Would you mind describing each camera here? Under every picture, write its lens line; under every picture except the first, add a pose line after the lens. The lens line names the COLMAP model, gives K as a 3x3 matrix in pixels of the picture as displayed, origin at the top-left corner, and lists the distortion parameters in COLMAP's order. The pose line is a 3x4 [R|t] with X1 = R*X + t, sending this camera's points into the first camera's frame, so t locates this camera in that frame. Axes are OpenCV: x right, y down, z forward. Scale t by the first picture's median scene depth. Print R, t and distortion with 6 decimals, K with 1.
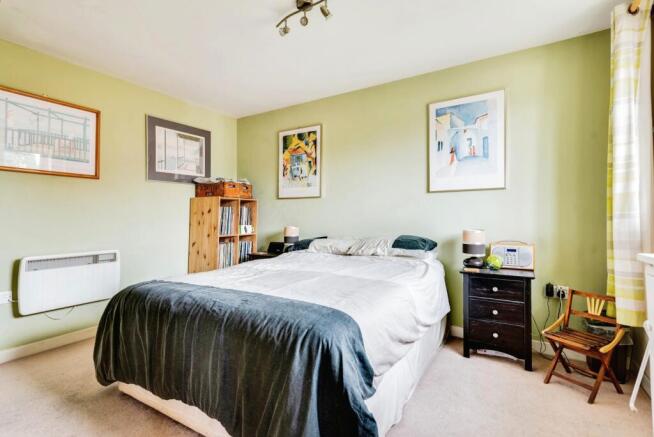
lens RADIAL K [[301.1, 0, 326.0], [0, 301.1, 216.1], [0, 0, 1]] dist [0.011735, -0.000085]
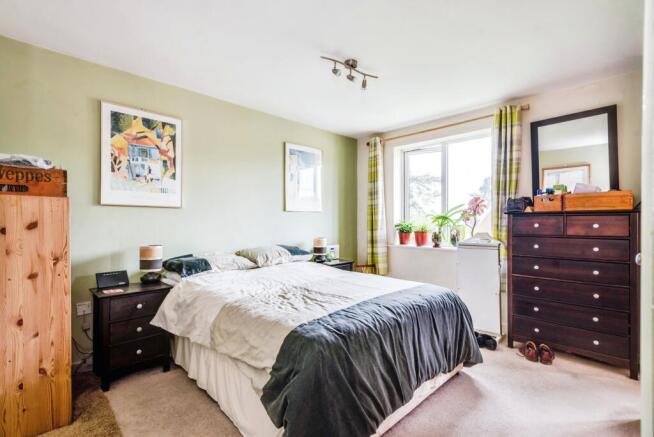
lens RADIAL K [[301.1, 0, 326.0], [0, 301.1, 221.5], [0, 0, 1]] dist [0.011735, -0.000085]
pose [[0.272782, 0.016780, 0.961929, -0.678928], [0.011226, 0.999724, -0.020623, -0.005065], [-0.962010, 0.016424, 0.272519, 0.392836]]
